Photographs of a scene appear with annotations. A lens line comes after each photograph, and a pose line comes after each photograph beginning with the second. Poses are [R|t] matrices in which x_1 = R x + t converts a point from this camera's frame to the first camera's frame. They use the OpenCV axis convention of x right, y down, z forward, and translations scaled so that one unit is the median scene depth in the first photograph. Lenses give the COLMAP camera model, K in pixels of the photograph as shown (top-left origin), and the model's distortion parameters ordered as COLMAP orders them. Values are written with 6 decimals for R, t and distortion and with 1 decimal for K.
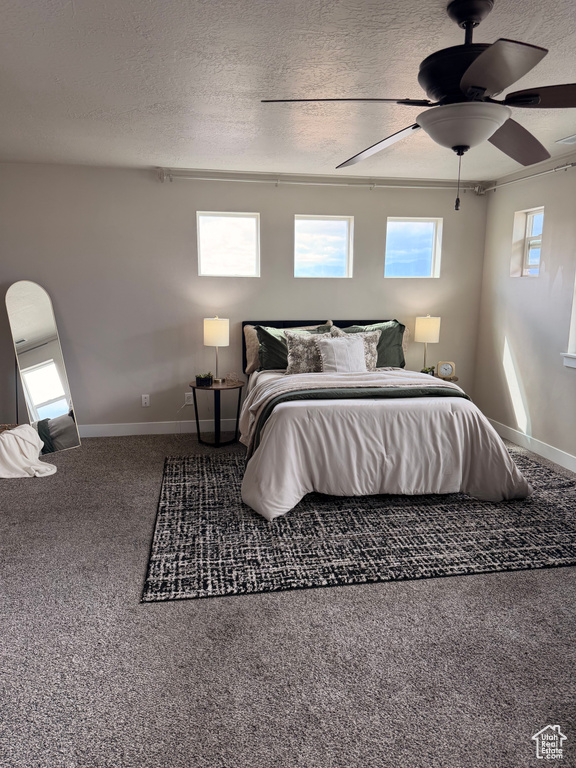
lens RADIAL K [[544.7, 0, 282.7], [0, 544.7, 380.1], [0, 0, 1]] dist [0.053963, -0.075213]
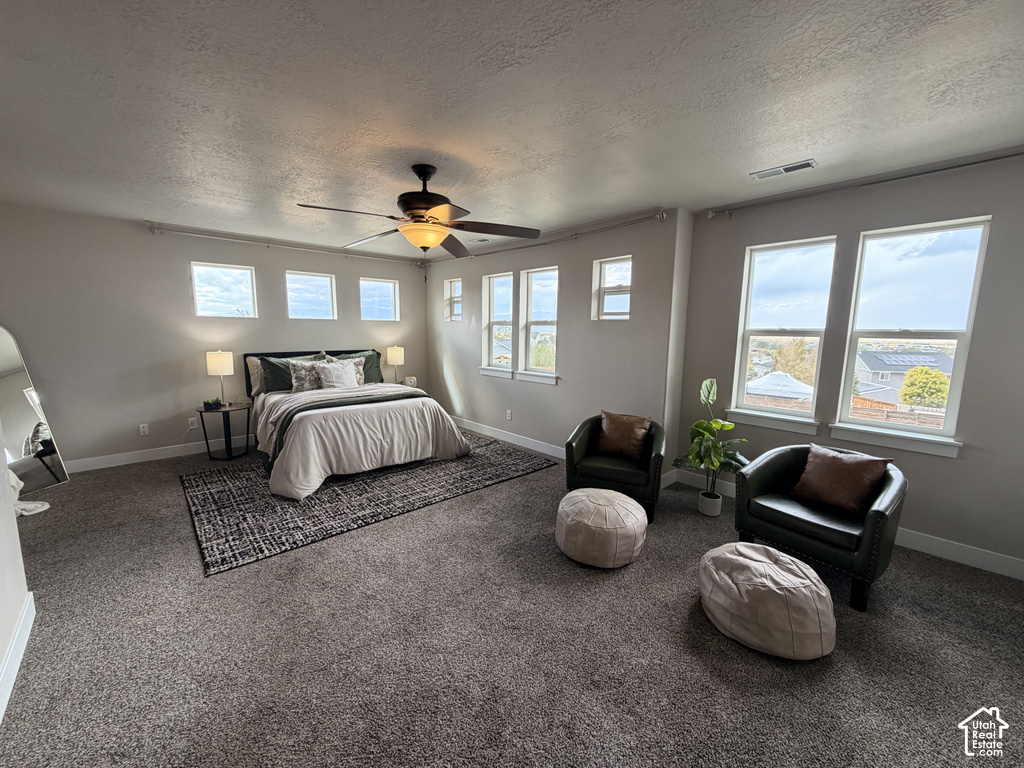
lens RADIAL K [[412.8, 0, 514.4], [0, 412.8, 383.8], [0, 0, 1]] dist [-0.002354, -0.000894]
pose [[0.837749, -0.070584, 0.541475, -0.106286], [0.088390, 0.996062, -0.006913, 0.025726], [-0.538854, 0.053653, 0.840689, -0.137651]]
